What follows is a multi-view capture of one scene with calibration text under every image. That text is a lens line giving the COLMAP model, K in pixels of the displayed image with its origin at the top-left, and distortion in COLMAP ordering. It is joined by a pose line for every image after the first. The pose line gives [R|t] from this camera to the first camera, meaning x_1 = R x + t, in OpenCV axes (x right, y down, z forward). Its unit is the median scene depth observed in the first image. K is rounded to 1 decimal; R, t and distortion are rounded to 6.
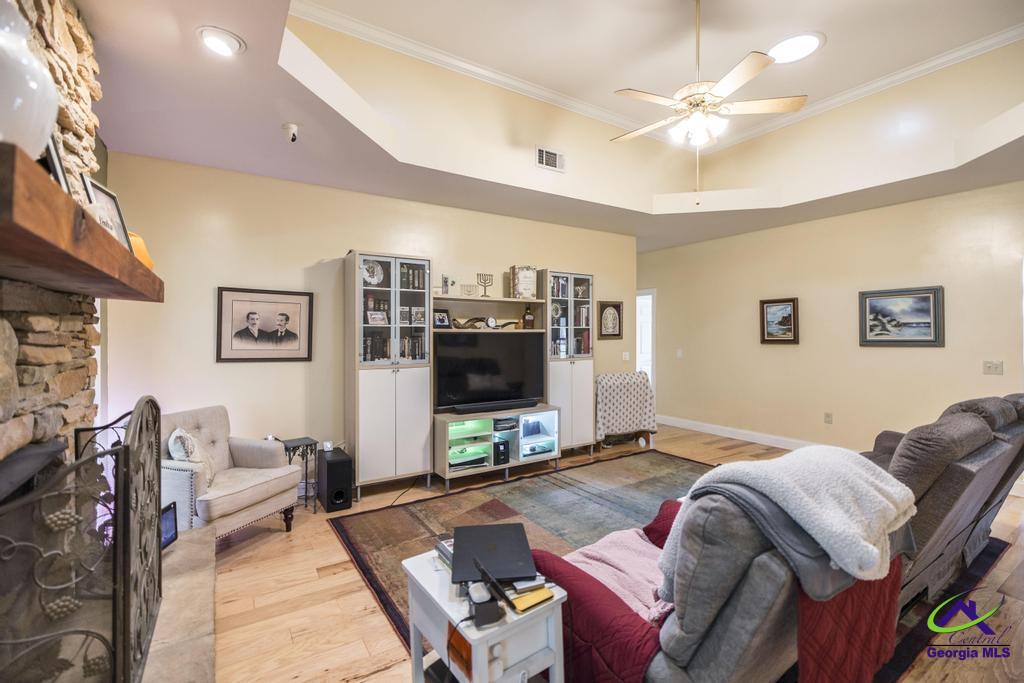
lens RADIAL K [[459.5, 0, 510.6], [0, 459.5, 331.9], [0, 0, 1]] dist [-0.003330, 0.000764]
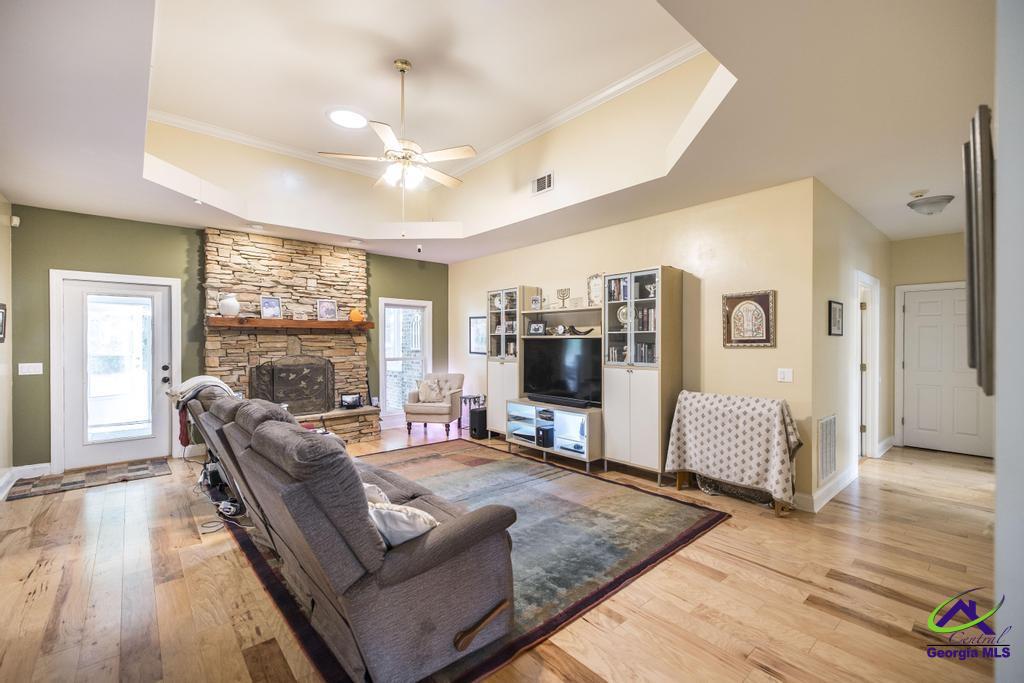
lens RADIAL K [[433.6, 0, 508.9], [0, 433.6, 342.6], [0, 0, 1]] dist [-0.003444, -0.000884]
pose [[0.147355, 0.005822, -0.989066, 1.106766], [0.003123, 0.999975, 0.006352, 0.005264], [0.989079, -0.004025, 0.147333, 0.750253]]
